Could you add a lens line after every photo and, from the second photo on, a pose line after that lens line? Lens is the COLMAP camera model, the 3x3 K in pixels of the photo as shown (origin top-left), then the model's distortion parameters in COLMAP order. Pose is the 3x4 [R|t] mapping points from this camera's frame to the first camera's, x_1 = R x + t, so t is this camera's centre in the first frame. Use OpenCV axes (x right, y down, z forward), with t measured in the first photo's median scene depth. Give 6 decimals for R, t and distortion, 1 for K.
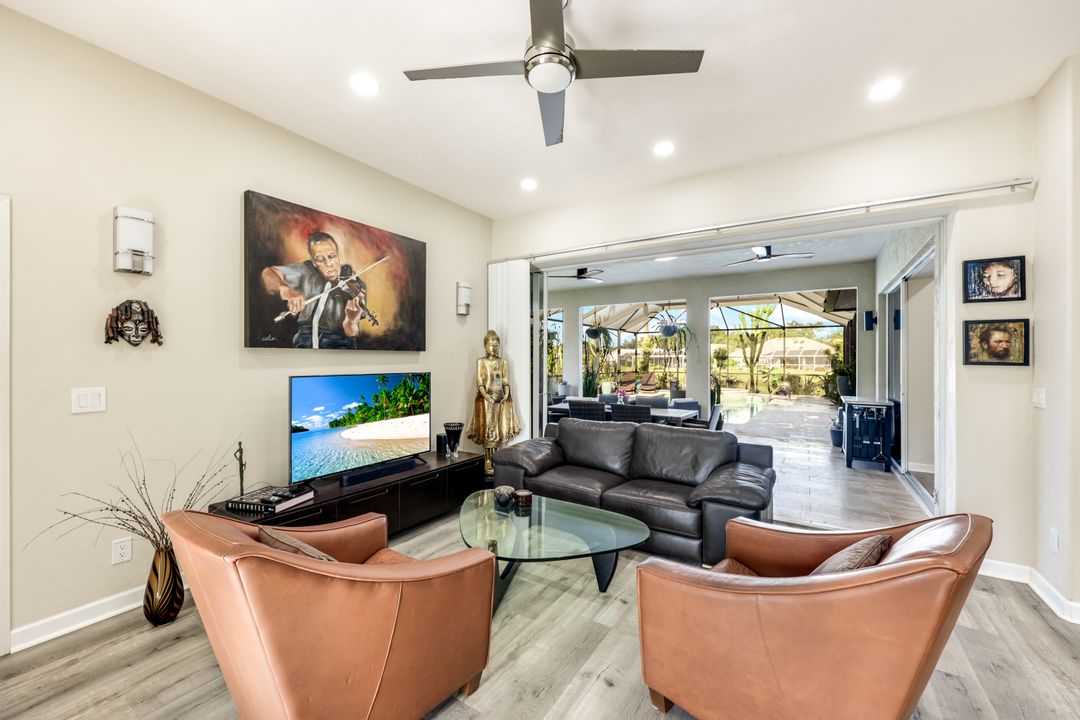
lens RADIAL K [[434.4, 0, 540.0], [0, 434.4, 360.0], [0, 0, 1]] dist [-0.000300, -0.000257]
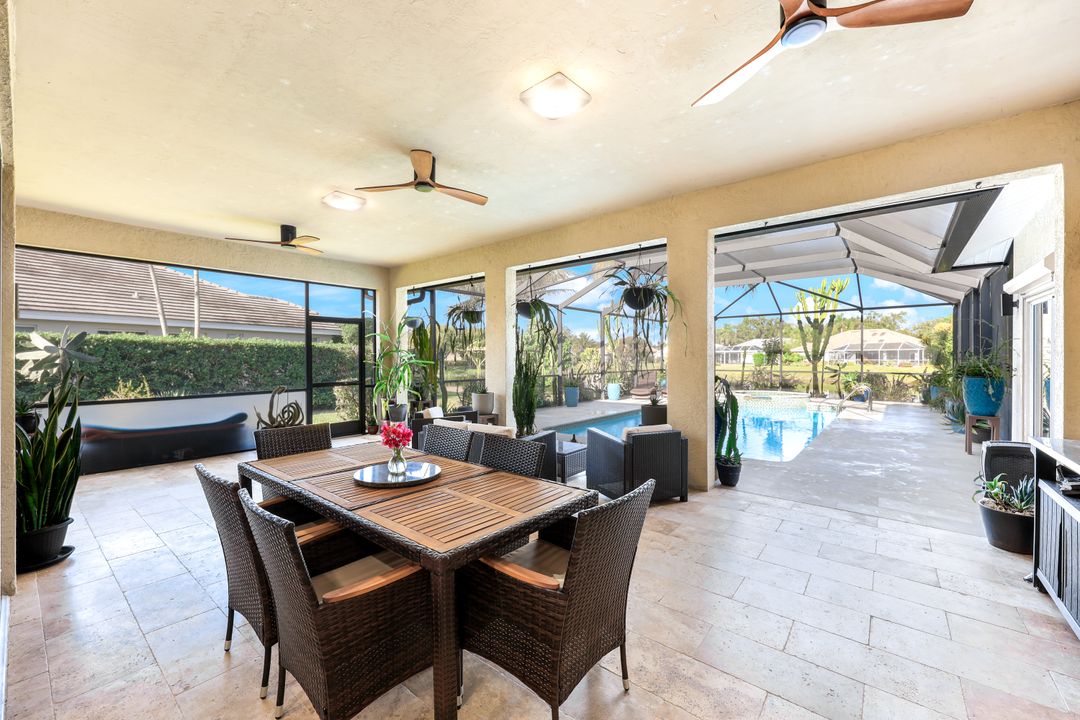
lens RADIAL K [[434.4, 0, 540.0], [0, 434.4, 360.0], [0, 0, 1]] dist [-0.000300, -0.000257]
pose [[0.992375, -0.006969, -0.123059, 0.117082], [0.007761, 0.999952, 0.005960, 0.003023], [0.123011, -0.006869, 0.992381, 0.212563]]
